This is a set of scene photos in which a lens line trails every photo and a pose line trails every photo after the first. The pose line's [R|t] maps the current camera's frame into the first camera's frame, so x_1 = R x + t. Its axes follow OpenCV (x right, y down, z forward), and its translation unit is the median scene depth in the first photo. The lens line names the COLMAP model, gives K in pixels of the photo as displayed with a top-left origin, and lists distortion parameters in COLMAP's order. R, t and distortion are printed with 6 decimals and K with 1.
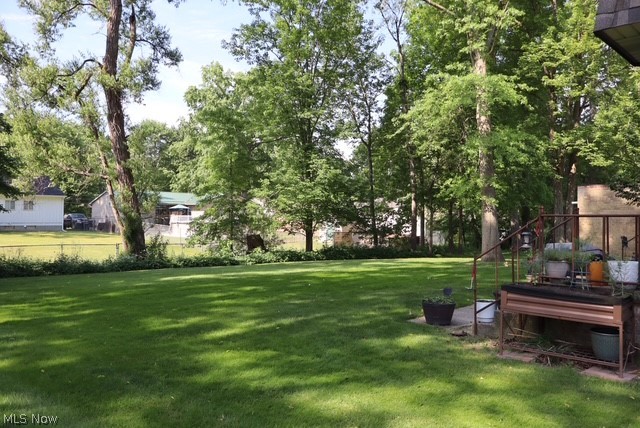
lens RADIAL K [[534.8, 0, 321.4], [0, 534.8, 212.8], [0, 0, 1]] dist [0.001237, -0.001848]
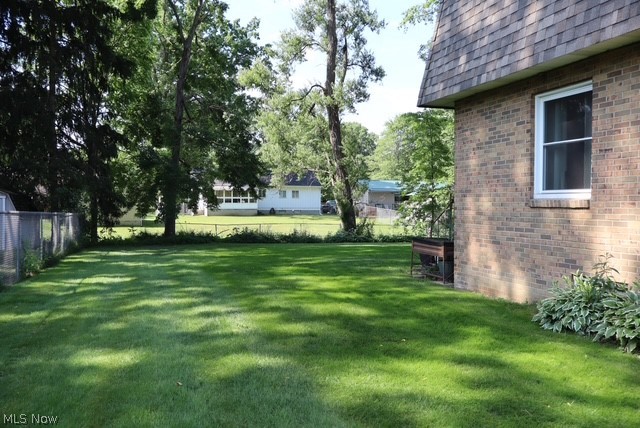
lens RADIAL K [[534.8, 0, 318.9], [0, 534.8, 214.0], [0, 0, 1]] dist [0.001237, -0.001848]
pose [[0.876041, 0.005201, -0.482209, 0.213014], [0.008561, 0.999617, 0.026334, 0.000254], [0.482161, -0.027198, 0.875661, -0.169231]]
